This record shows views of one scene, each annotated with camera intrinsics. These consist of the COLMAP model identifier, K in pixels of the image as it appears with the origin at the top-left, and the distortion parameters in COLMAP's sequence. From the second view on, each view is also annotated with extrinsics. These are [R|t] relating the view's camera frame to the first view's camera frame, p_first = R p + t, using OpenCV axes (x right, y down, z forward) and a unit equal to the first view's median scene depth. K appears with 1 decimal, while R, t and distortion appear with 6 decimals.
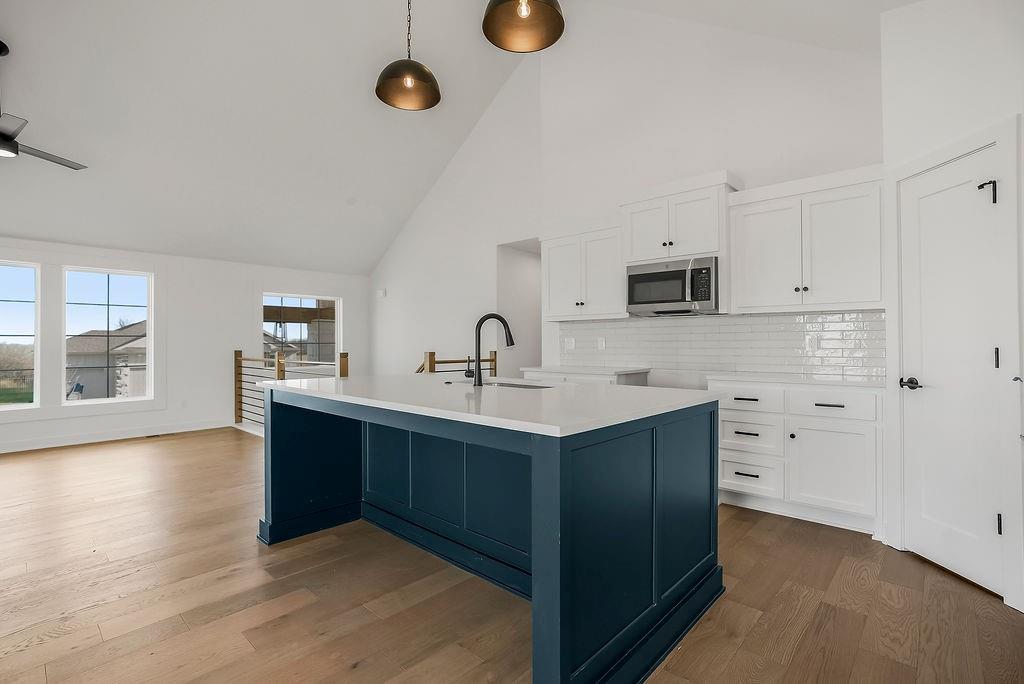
lens RADIAL K [[471.0, 0, 512.0], [0, 471.0, 342.0], [0, 0, 1]] dist [-0.042992, 0.022790]
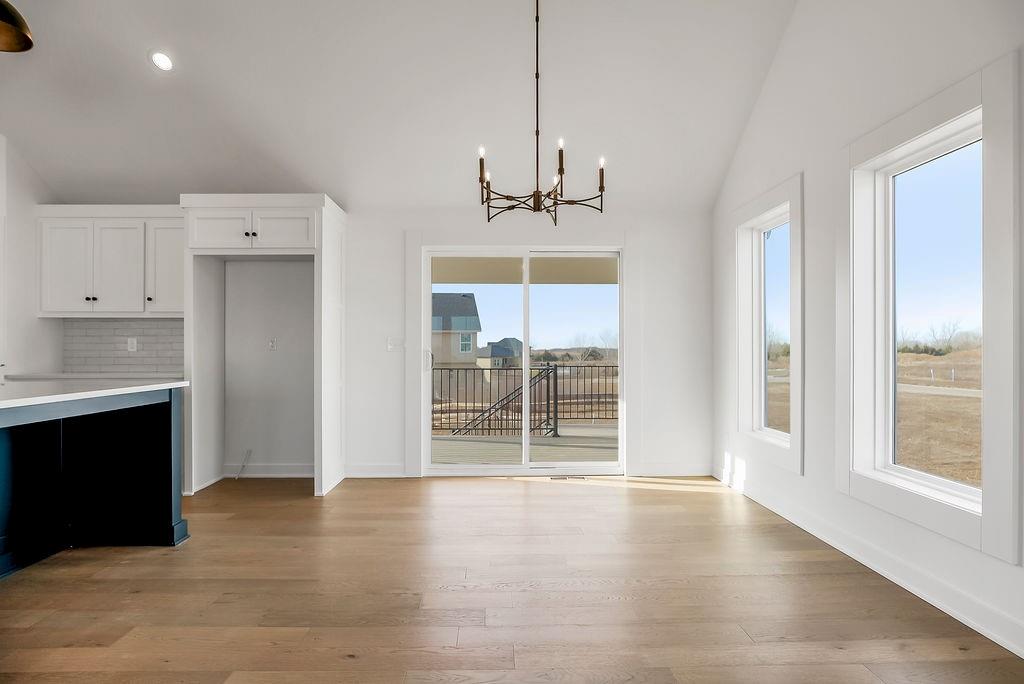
lens RADIAL K [[589.9, 0, 512.0], [0, 589.9, 342.0], [0, 0, 1]] dist [-0.045829, 0.019826]
pose [[-0.698741, 0.012760, 0.715261, -1.064540], [0.002087, 0.999873, -0.015799, 0.015597], [-0.715371, -0.009547, -0.698679, 0.657847]]
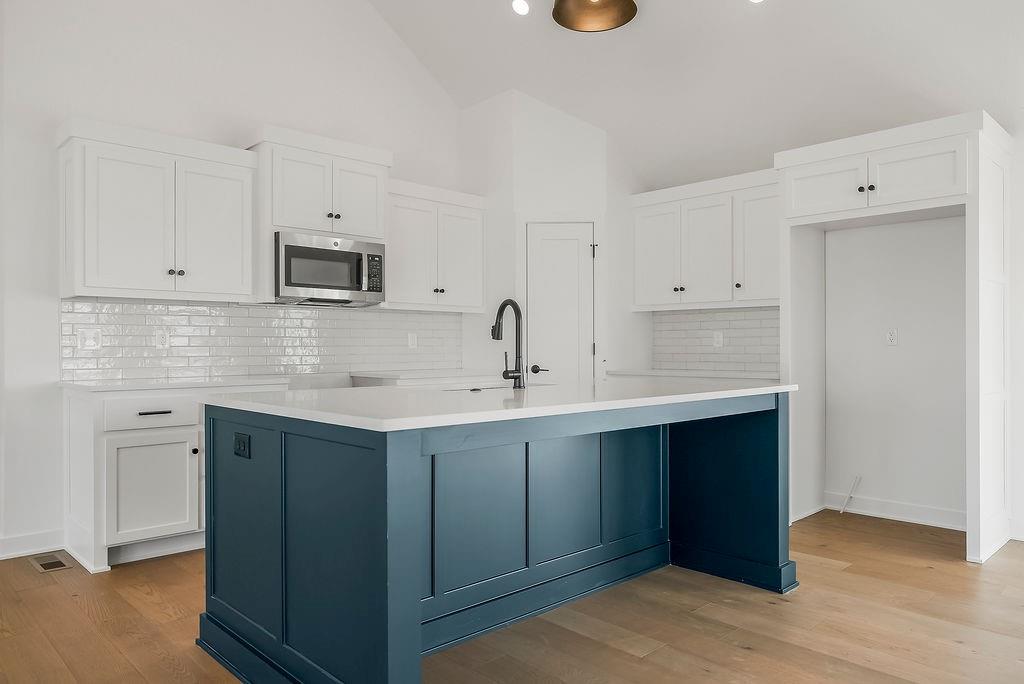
lens RADIAL K [[702.3, 0, 512.0], [0, 702.3, 342.0], [0, 0, 1]] dist [0.002445, 0.001397]
pose [[0.062910, 0.009203, 0.997977, -0.922000], [-0.001627, 0.999957, -0.009119, 0.018071], [-0.998018, -0.001050, 0.062922, 0.677735]]
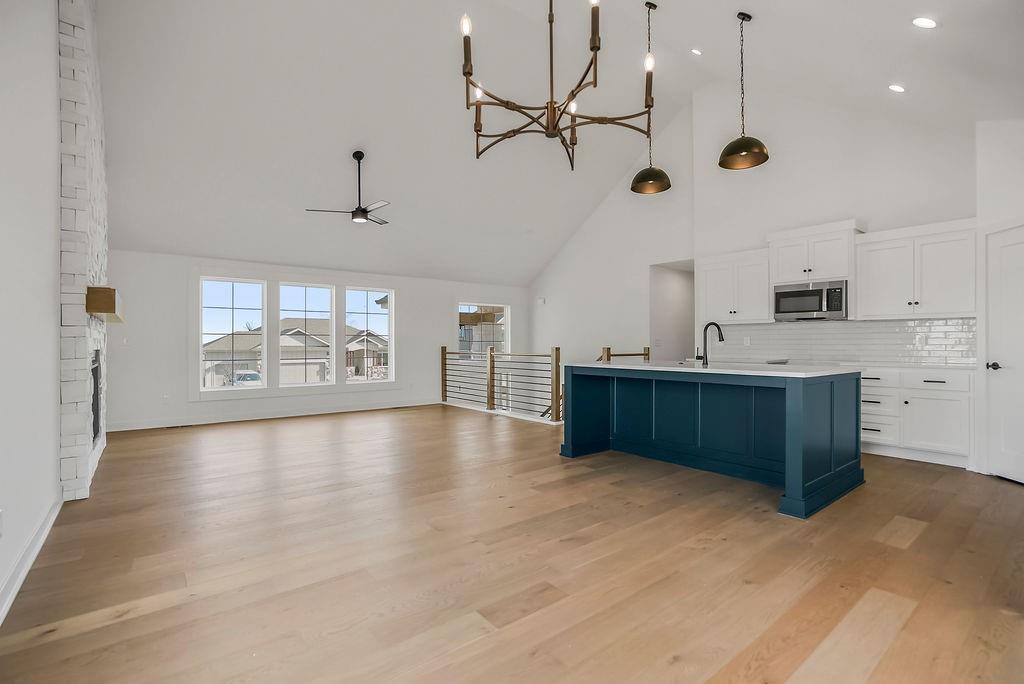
lens RADIAL K [[471.0, 0, 512.0], [0, 471.0, 342.0], [0, 0, 1]] dist [-0.042992, 0.022790]
pose [[0.988670, 0.002593, -0.150083, -0.365717], [-0.002658, 0.999996, -0.000237, 0.009819], [0.150081, 0.000633, 0.988673, -0.562980]]
